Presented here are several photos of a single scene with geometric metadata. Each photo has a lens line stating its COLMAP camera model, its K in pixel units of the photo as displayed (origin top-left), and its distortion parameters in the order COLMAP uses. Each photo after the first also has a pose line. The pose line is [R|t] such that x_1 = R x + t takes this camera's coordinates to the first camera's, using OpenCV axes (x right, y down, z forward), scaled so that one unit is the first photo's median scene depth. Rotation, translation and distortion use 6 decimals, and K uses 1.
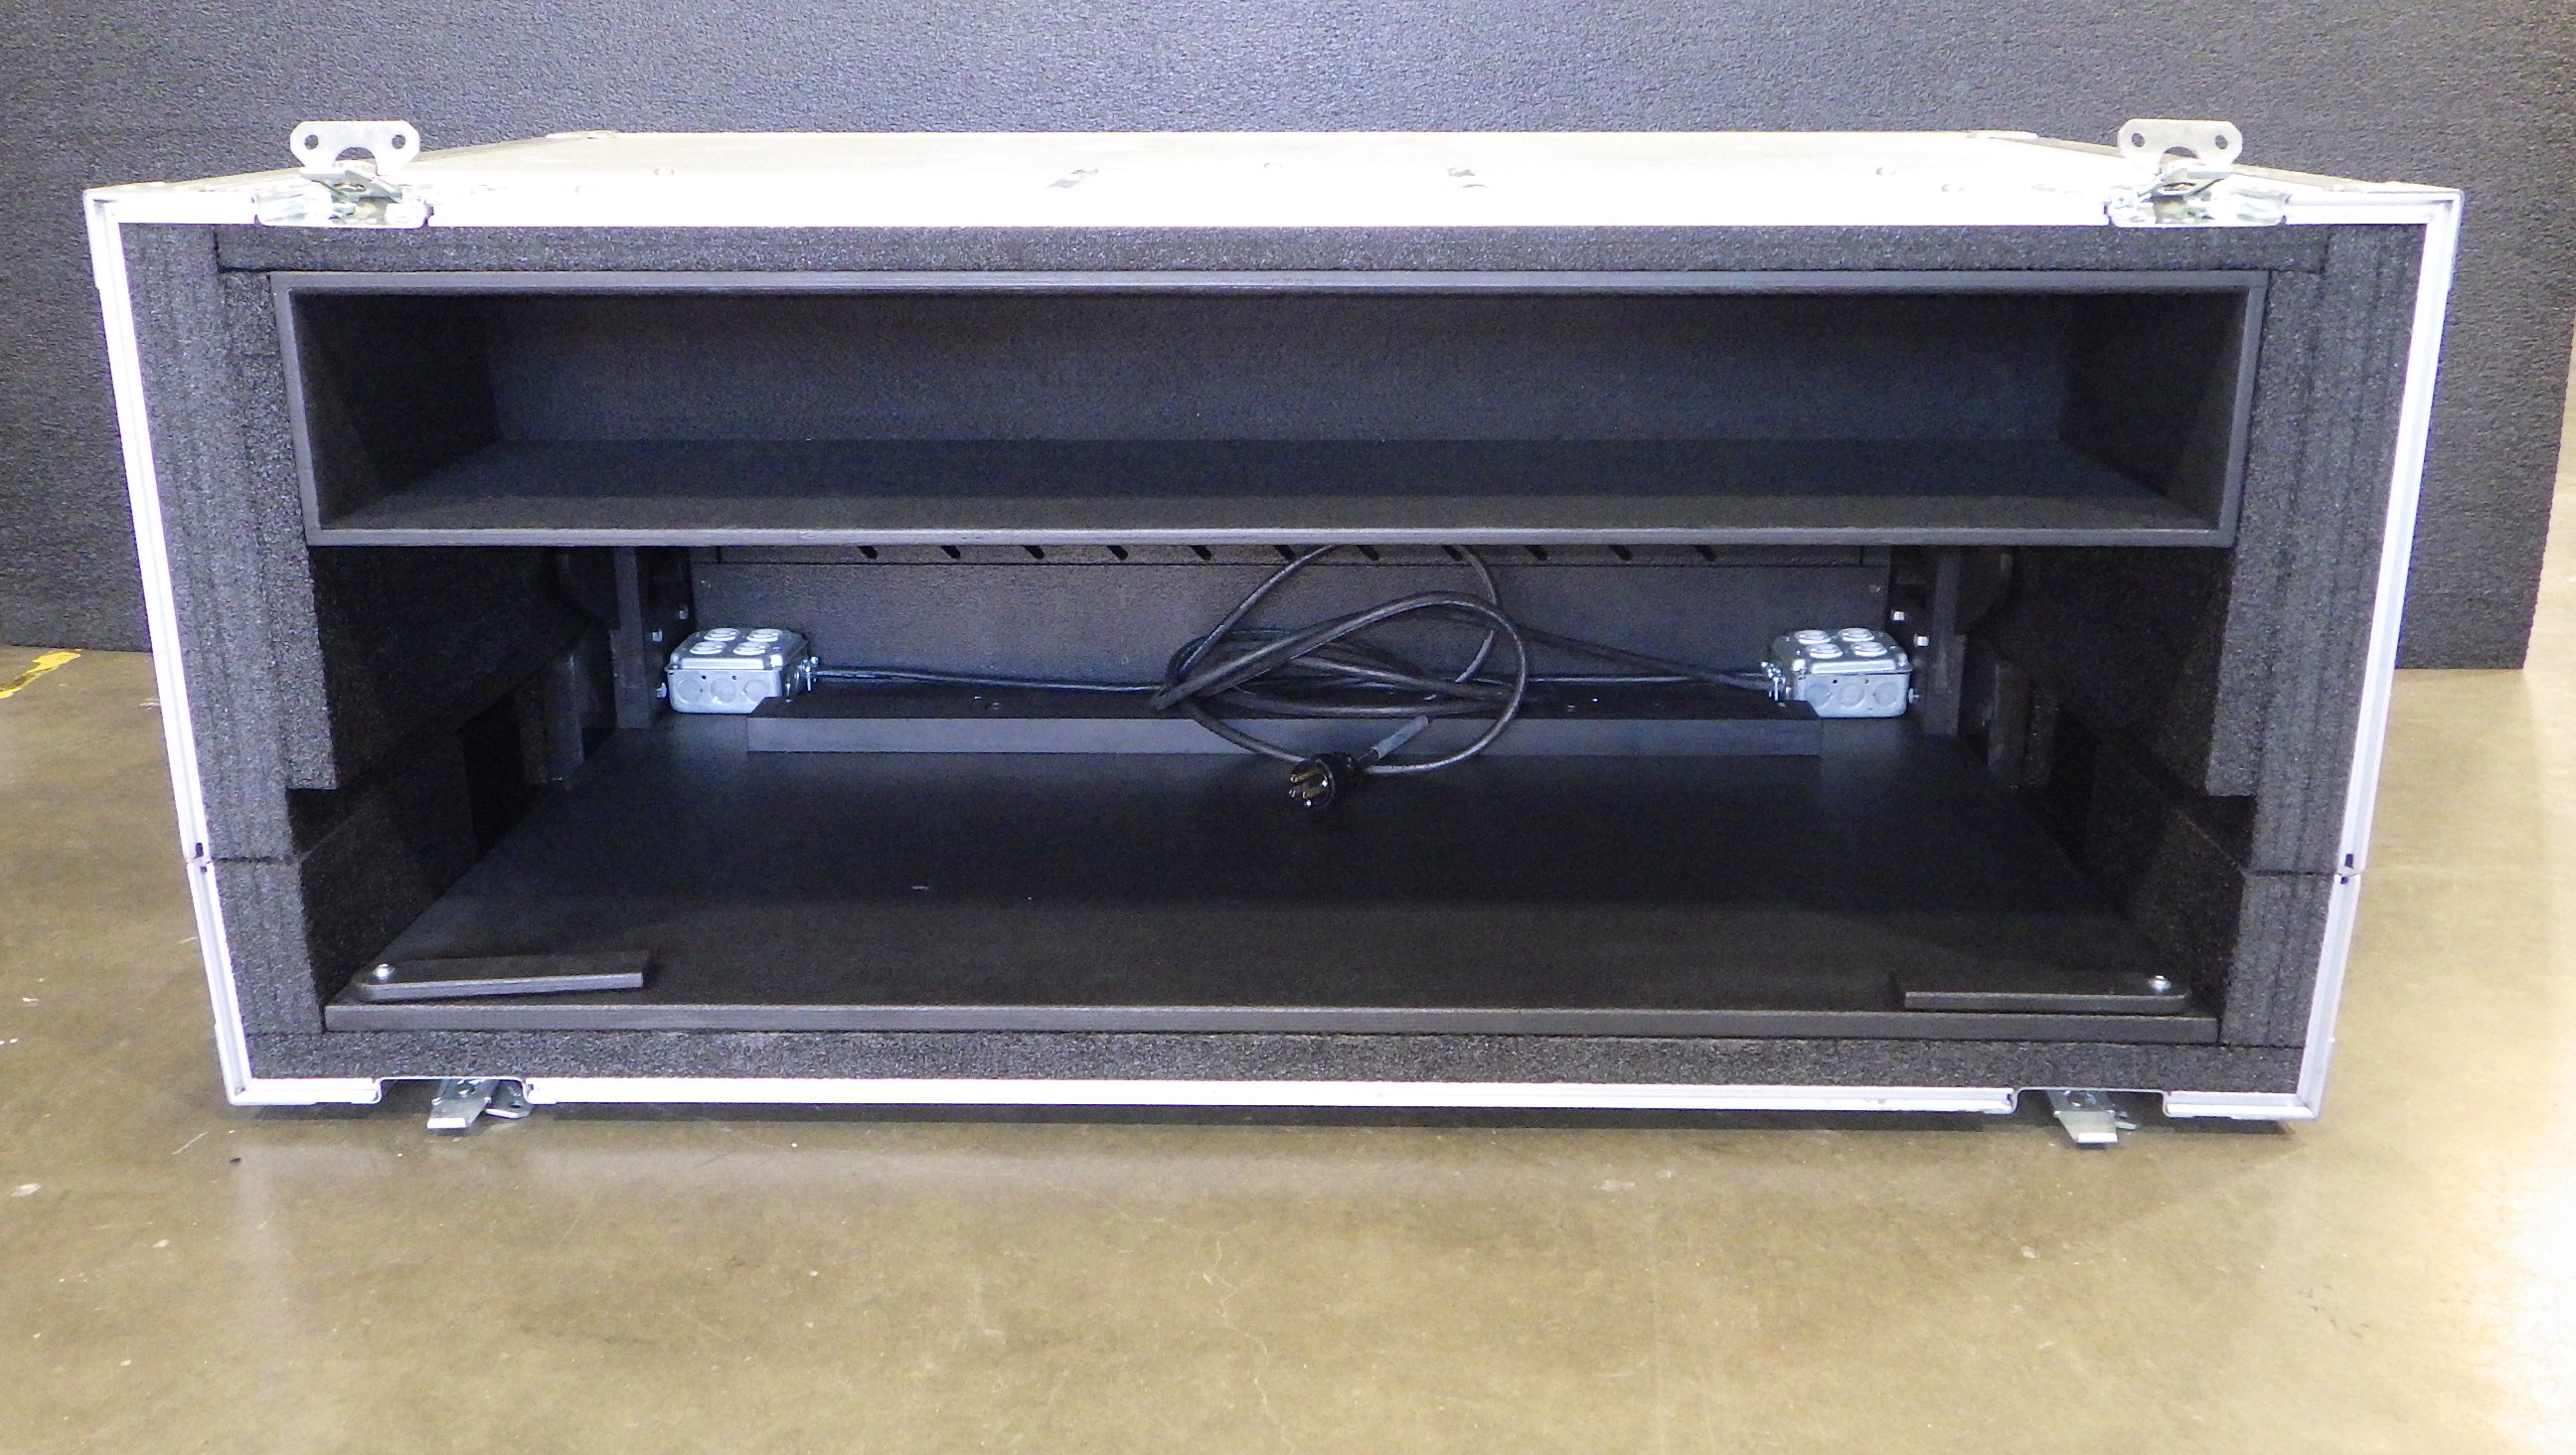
lens RADIAL K [[2123.9, 0, 1288.0], [0, 2123.9, 727.5], [0, 0, 1]] dist [-0.002188, -0.007041]
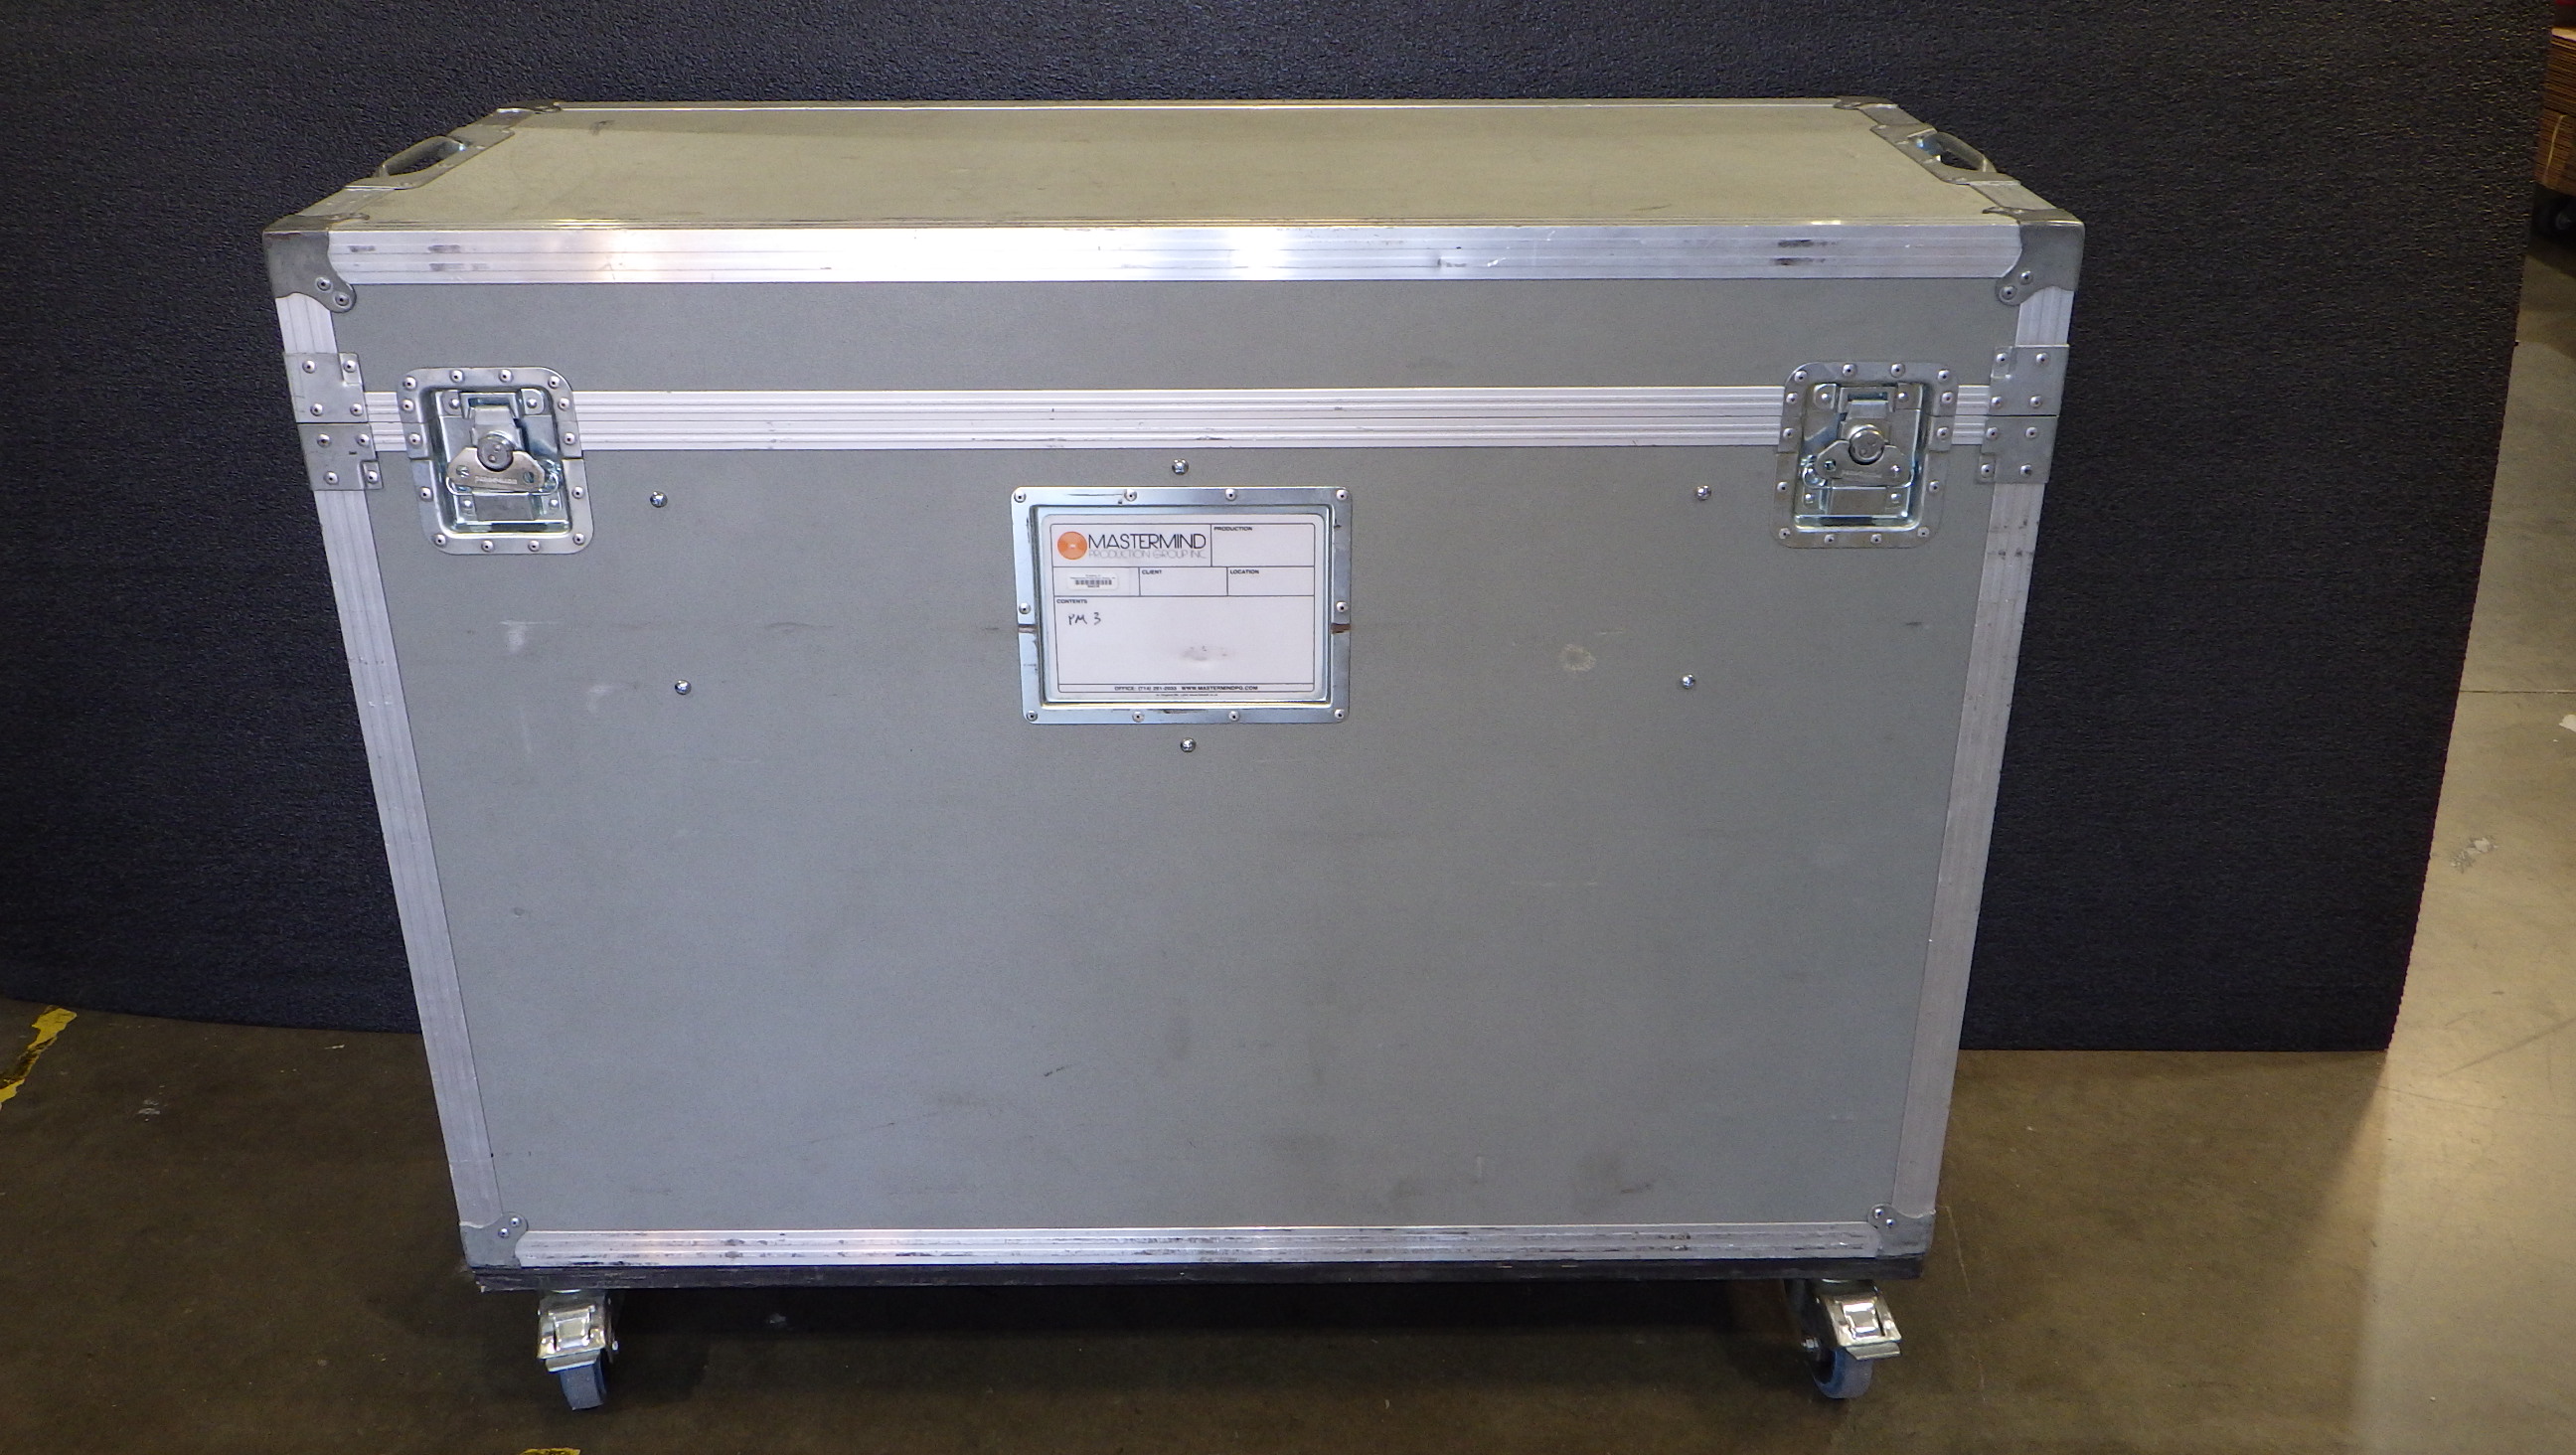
lens RADIAL K [[2152.7, 0, 1280.6], [0, 2152.7, 754.8], [0, 0, 1]] dist [-0.001275, 0.003029]
pose [[0.999995, -0.002857, 0.001272, 0.031515], [0.002657, 0.990715, 0.135929, -0.340315], [-0.001649, -0.135925, 0.990718, -0.048629]]
